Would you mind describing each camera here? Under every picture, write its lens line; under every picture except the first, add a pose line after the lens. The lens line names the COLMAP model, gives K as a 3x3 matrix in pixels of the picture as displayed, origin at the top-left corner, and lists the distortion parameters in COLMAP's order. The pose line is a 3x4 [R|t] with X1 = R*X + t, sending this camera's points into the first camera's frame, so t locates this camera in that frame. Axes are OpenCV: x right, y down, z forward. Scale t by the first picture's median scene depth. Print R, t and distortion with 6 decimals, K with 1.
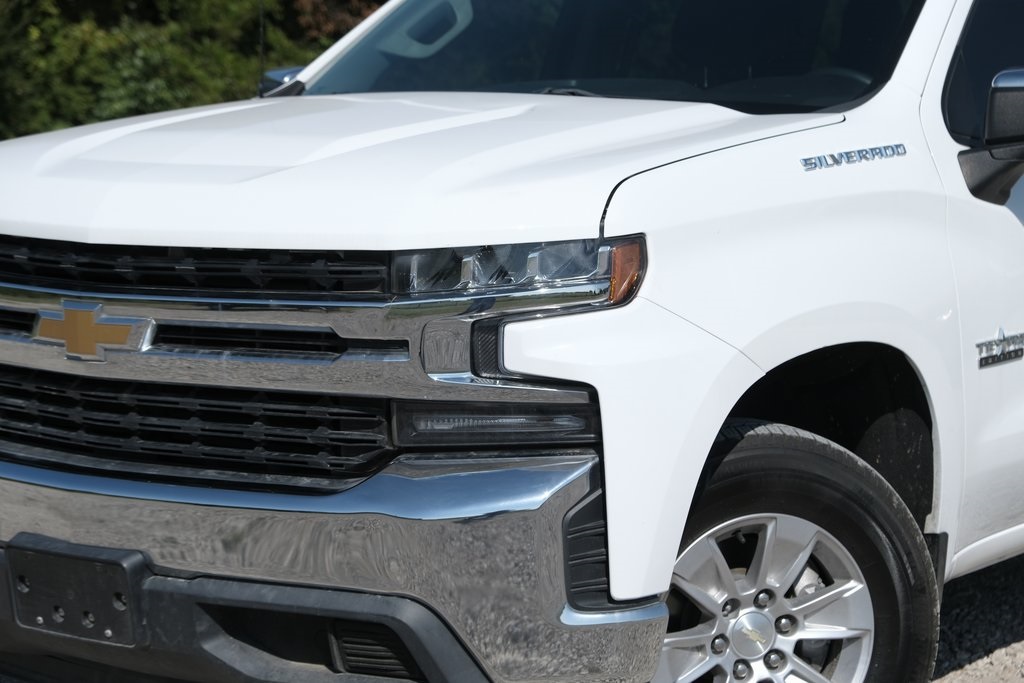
lens RADIAL K [[2400.5, 0, 513.9], [0, 2400.5, 339.5], [0, 0, 1]] dist [0.063413, 0.000000]
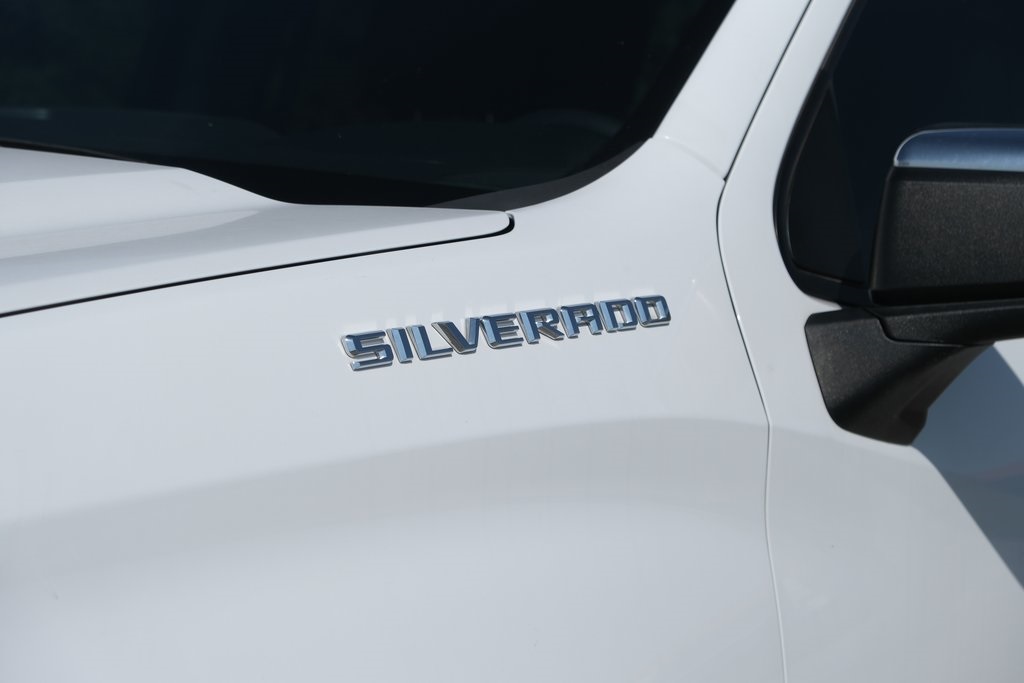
lens RADIAL K [[2400.5, 0, 510.9], [0, 2400.5, 341.4], [0, 0, 1]] dist [0.063413, 0.000000]
pose [[0.997790, 0.052308, 0.040986, 0.122421], [-0.051062, 0.998217, -0.030897, -0.061140], [-0.042529, 0.028736, 0.998682, 0.615763]]
